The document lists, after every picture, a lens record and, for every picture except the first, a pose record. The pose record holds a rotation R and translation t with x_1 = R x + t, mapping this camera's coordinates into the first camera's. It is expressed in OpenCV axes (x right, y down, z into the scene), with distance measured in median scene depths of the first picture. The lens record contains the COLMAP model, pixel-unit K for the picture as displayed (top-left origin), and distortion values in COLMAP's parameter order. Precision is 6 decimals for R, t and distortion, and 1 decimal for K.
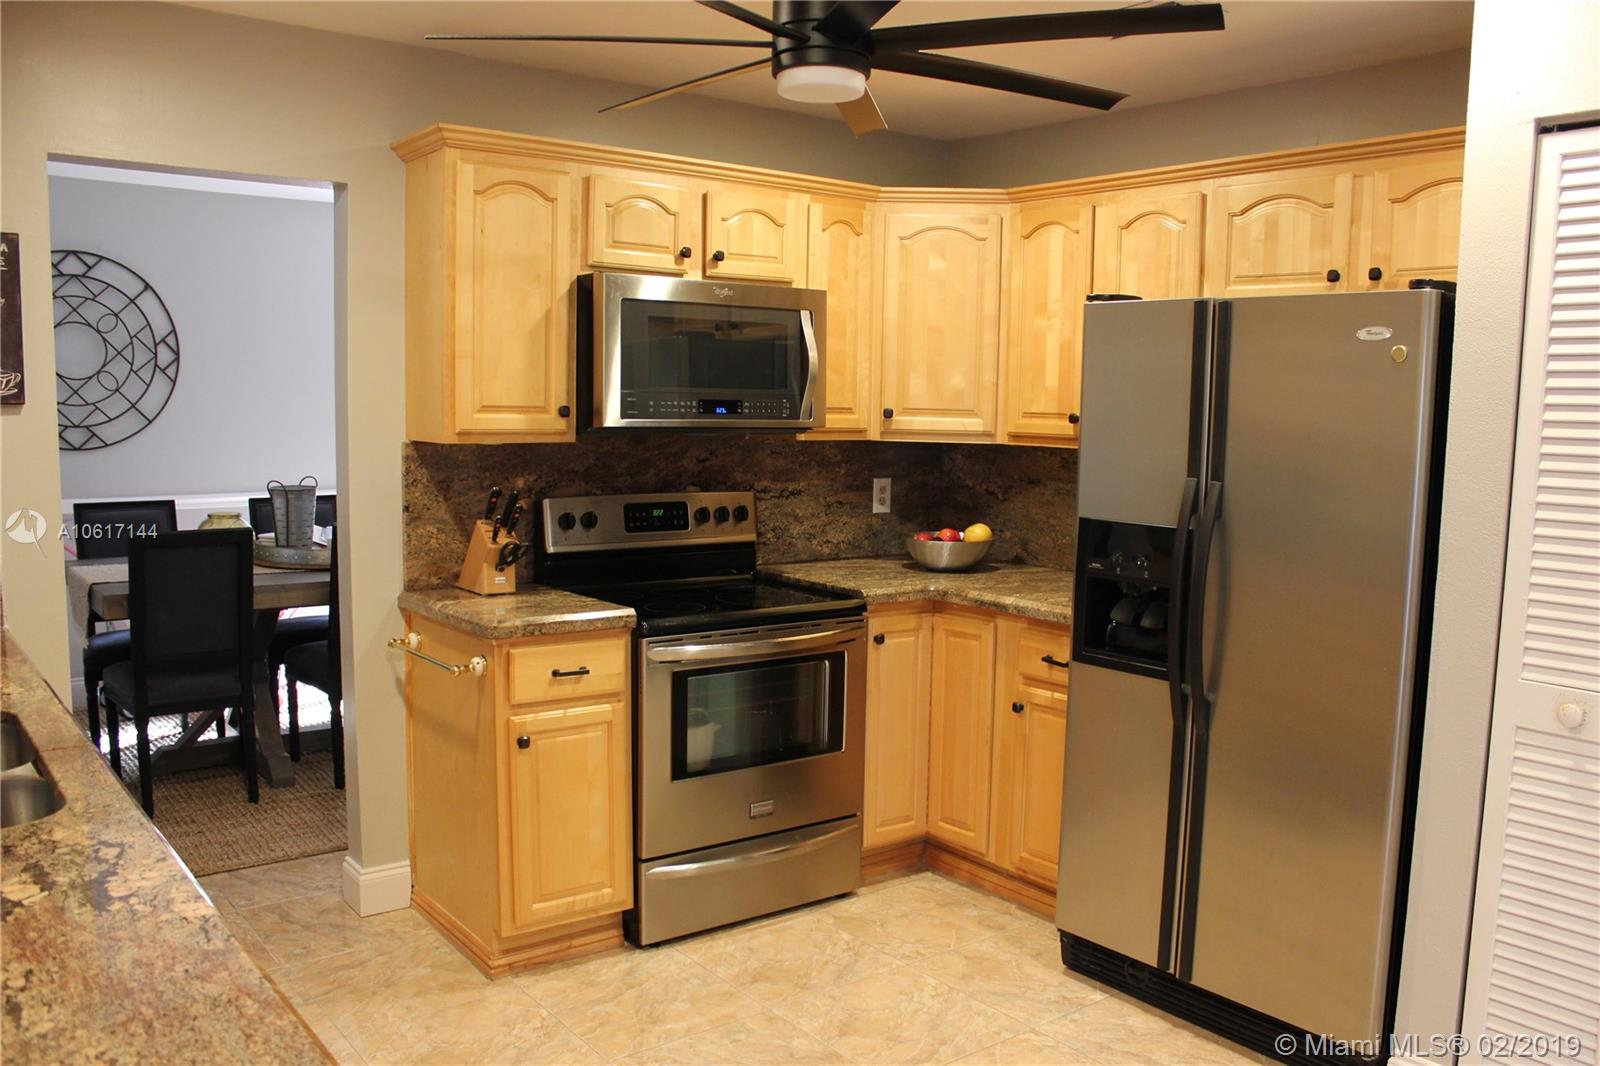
lens RADIAL K [[1321.8, 0, 816.6], [0, 1321.8, 551.1], [0, 0, 1]] dist [-0.163845, 0.148083]
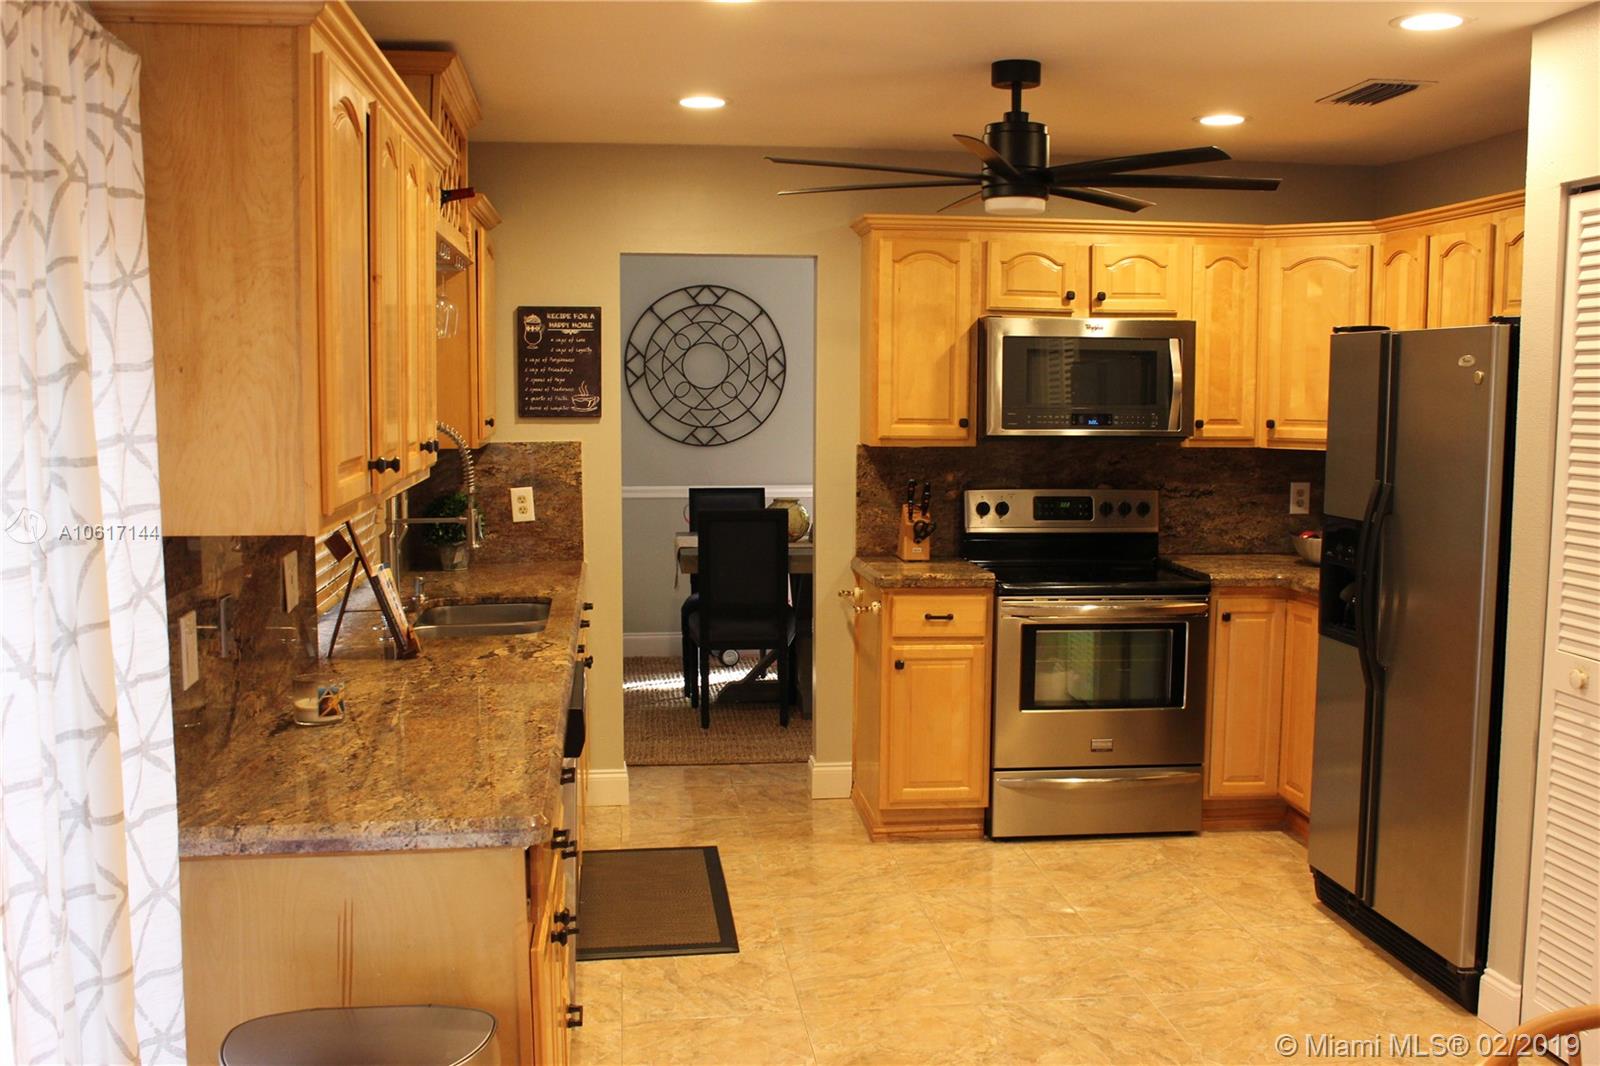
lens RADIAL K [[1515.3, 0, 800.0], [0, 1515.3, 533.0], [0, 0, 1]] dist [-0.070132, 0.009523]
pose [[0.860700, 0.036928, -0.507771, 0.417714], [-0.048939, 0.998748, -0.010319, 0.025762], [0.506755, 0.033731, 0.861430, -0.363774]]
